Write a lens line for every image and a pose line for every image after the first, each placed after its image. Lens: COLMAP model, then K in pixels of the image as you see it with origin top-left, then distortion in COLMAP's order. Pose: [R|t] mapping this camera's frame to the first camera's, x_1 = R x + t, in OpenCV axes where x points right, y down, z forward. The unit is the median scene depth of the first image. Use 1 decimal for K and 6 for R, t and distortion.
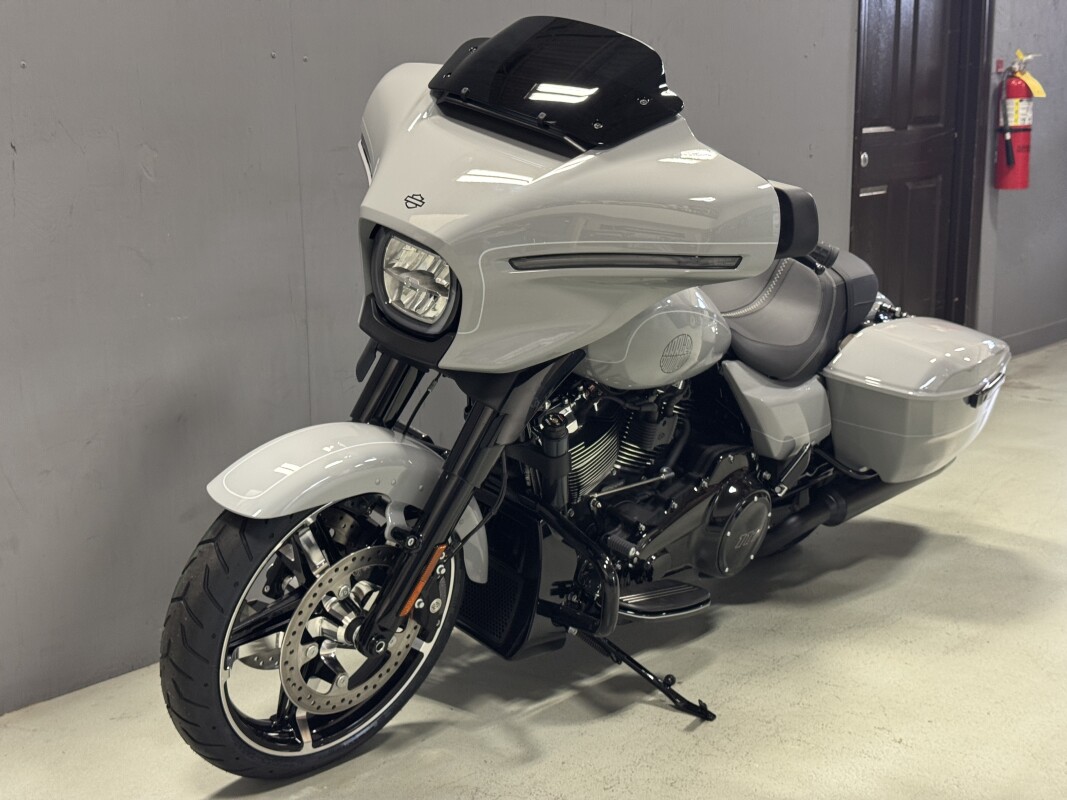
lens RADIAL K [[1499.4, 0, 529.6], [0, 1499.4, 400.2], [0, 0, 1]] dist [0.117981, 0.000000]
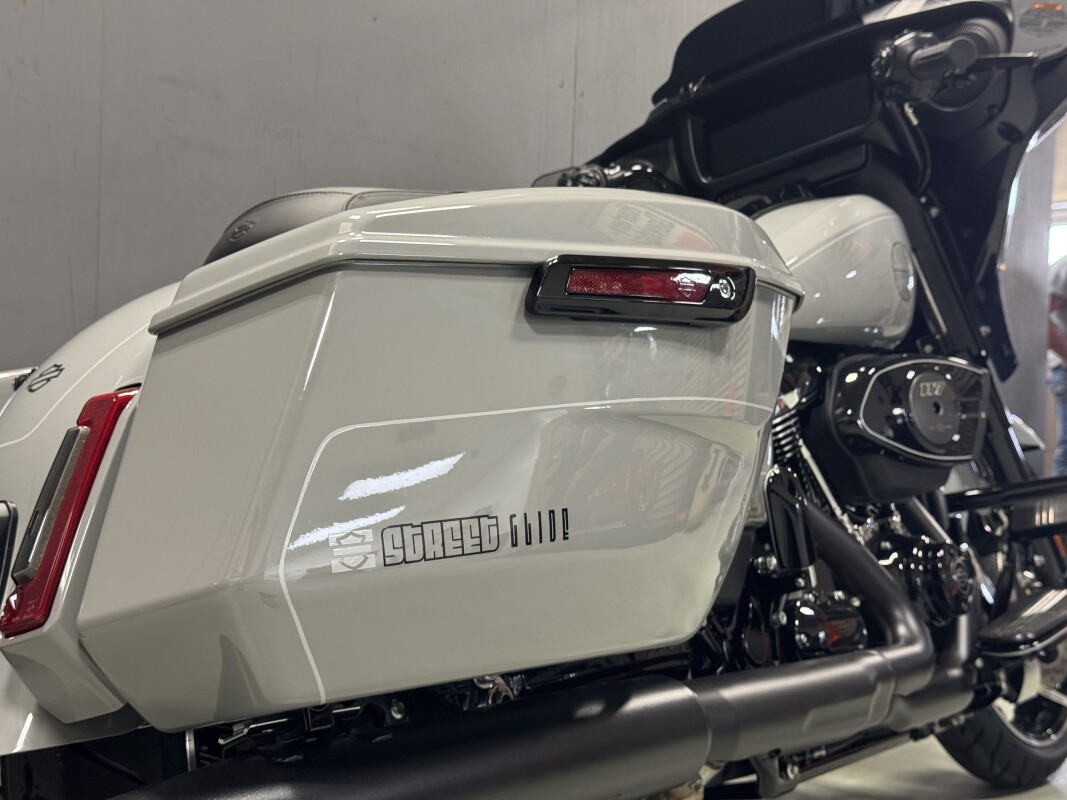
lens RADIAL K [[1499.4, 0, 531.0], [0, 1499.4, 400.1], [0, 0, 1]] dist [0.117981, 0.000000]
pose [[0.990495, 0.047030, 0.129261, -0.052355], [-0.018693, 0.977038, -0.212243, 0.100029], [-0.136275, 0.207809, 0.968630, 0.394328]]
